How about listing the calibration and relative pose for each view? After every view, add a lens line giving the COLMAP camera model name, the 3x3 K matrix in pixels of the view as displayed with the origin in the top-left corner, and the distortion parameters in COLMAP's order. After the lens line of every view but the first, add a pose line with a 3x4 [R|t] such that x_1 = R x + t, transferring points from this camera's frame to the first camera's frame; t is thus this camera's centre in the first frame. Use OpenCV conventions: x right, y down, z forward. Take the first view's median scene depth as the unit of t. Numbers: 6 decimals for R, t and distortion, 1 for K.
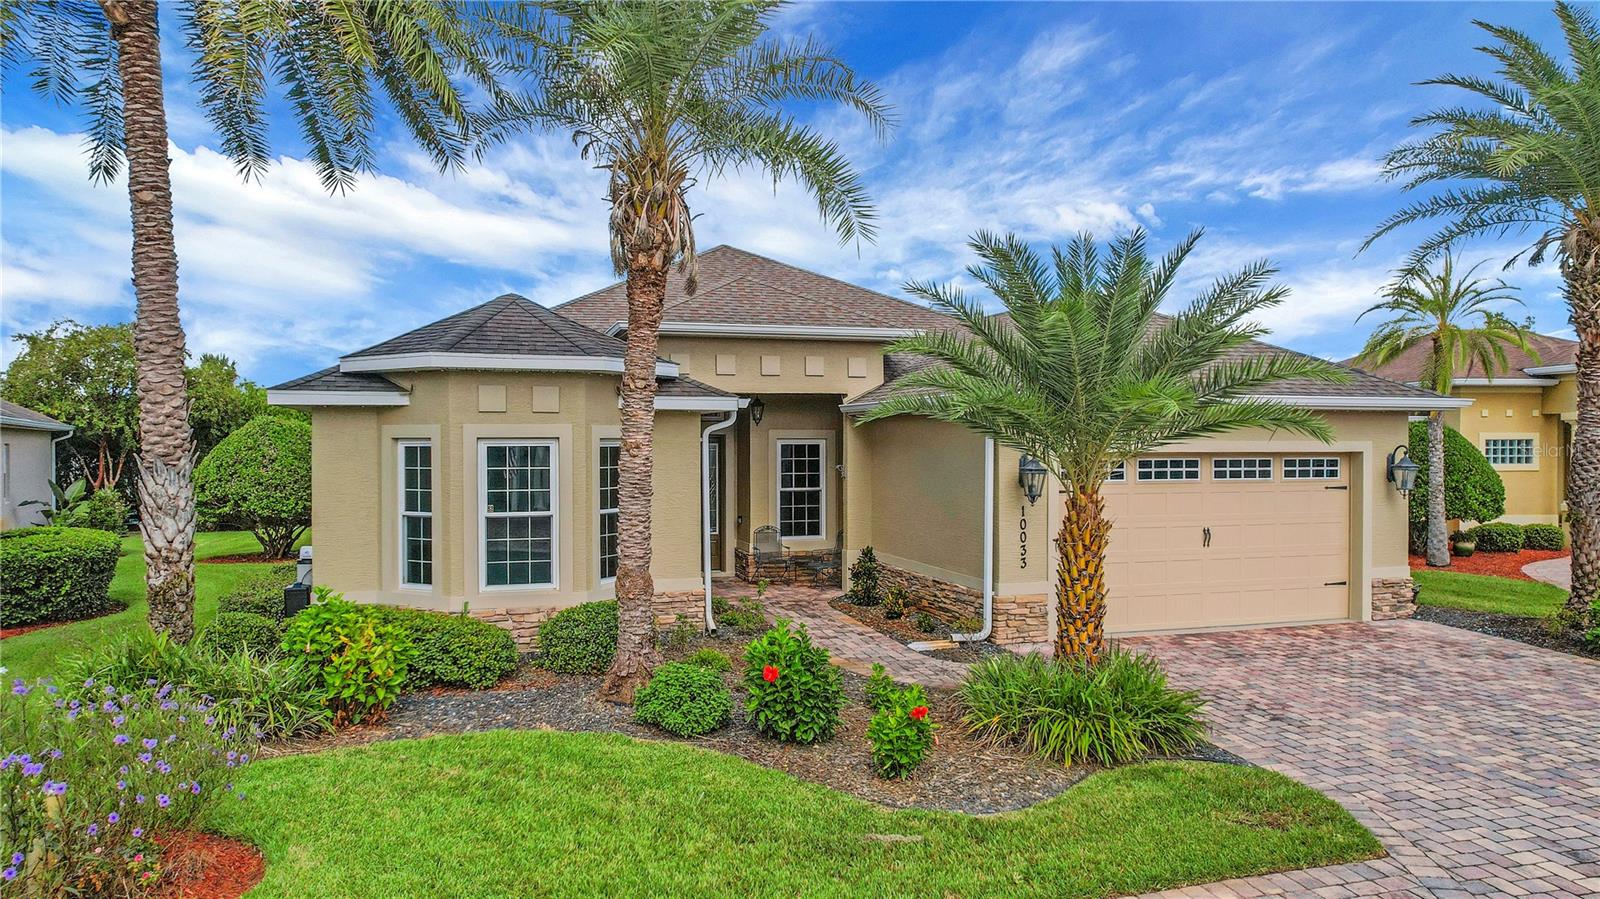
lens RADIAL K [[1119.7, 0, 800.0], [0, 1119.7, 449.5], [0, 0, 1]] dist [-0.027820, 0.053852]
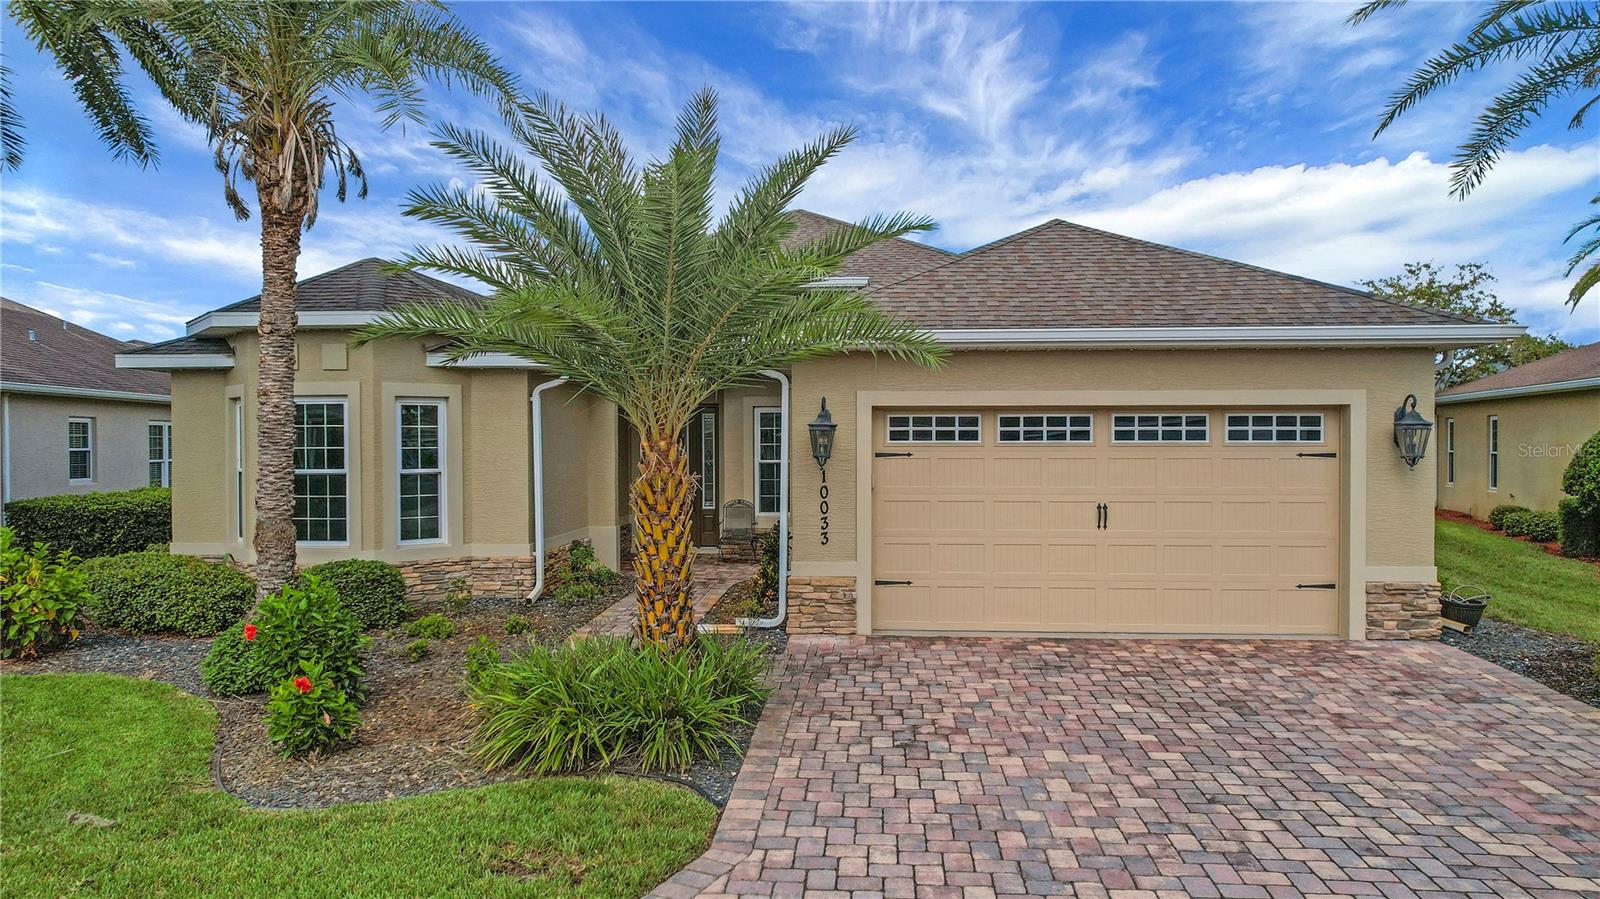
lens RADIAL K [[1101.0, 0, 800.0], [0, 1101.0, 449.5], [0, 0, 1]] dist [-0.006275, -0.000141]
pose [[0.924624, 0.001491, -0.380879, 0.509943], [-0.001034, 0.999998, 0.001406, 0.034755], [0.380881, -0.000906, 0.924624, 0.237953]]
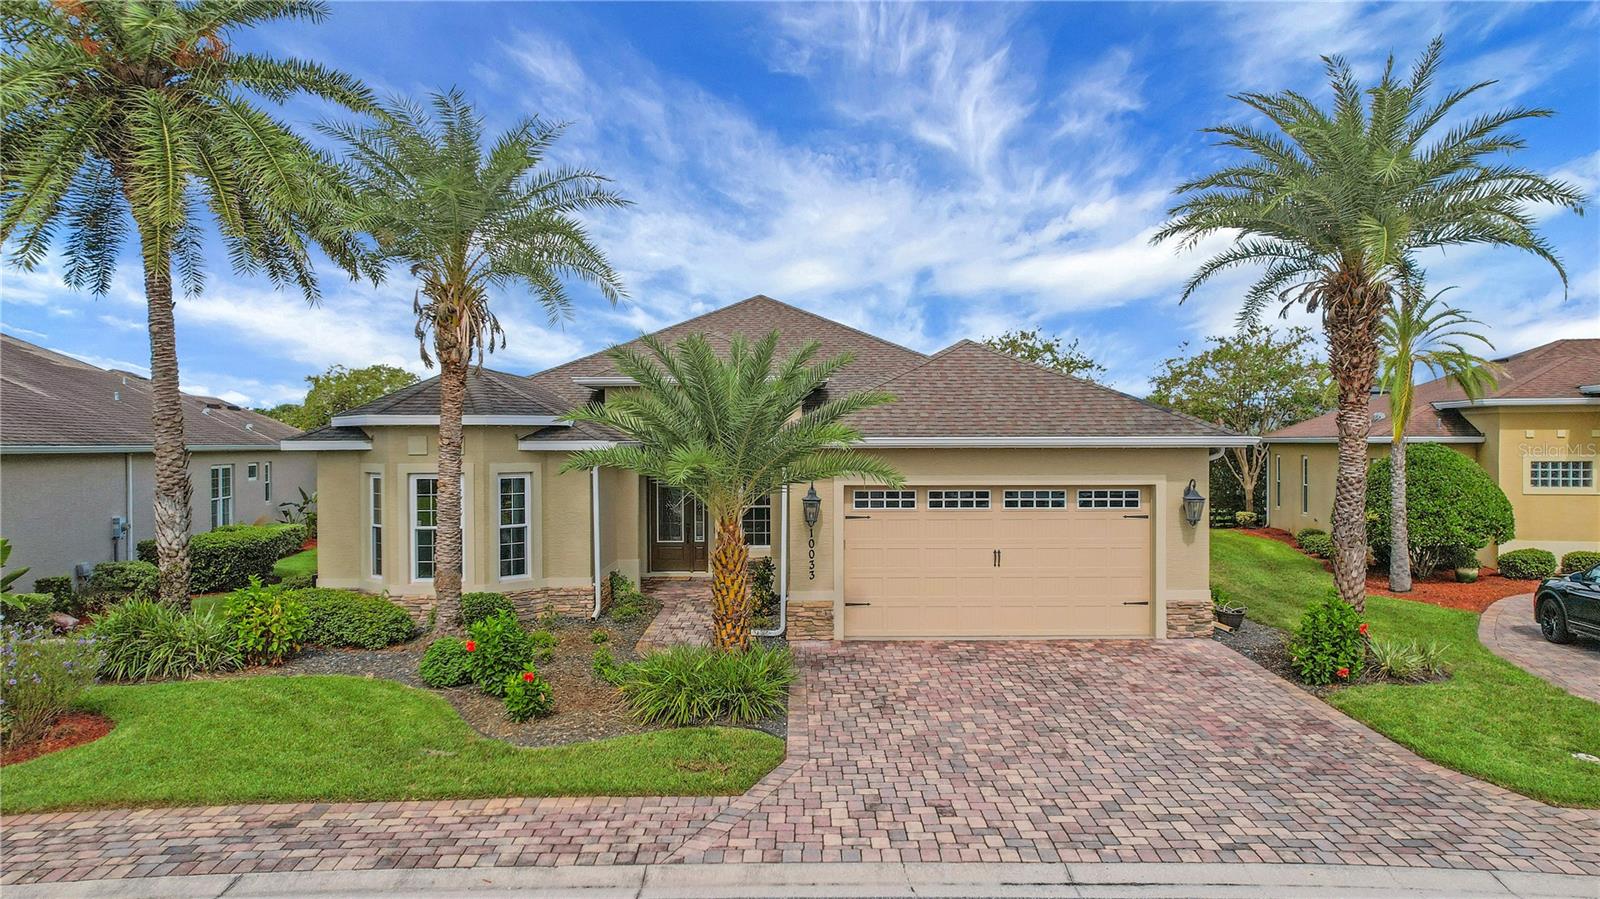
lens RADIAL K [[1101.0, 0, 800.0], [0, 1101.0, 449.5], [0, 0, 1]] dist [-0.006275, -0.000141]
pose [[0.952410, -0.000034, -0.304819, 0.572254], [0.000875, 0.999996, 0.002621, -0.041164], [0.304818, -0.002763, 0.952407, -0.163153]]
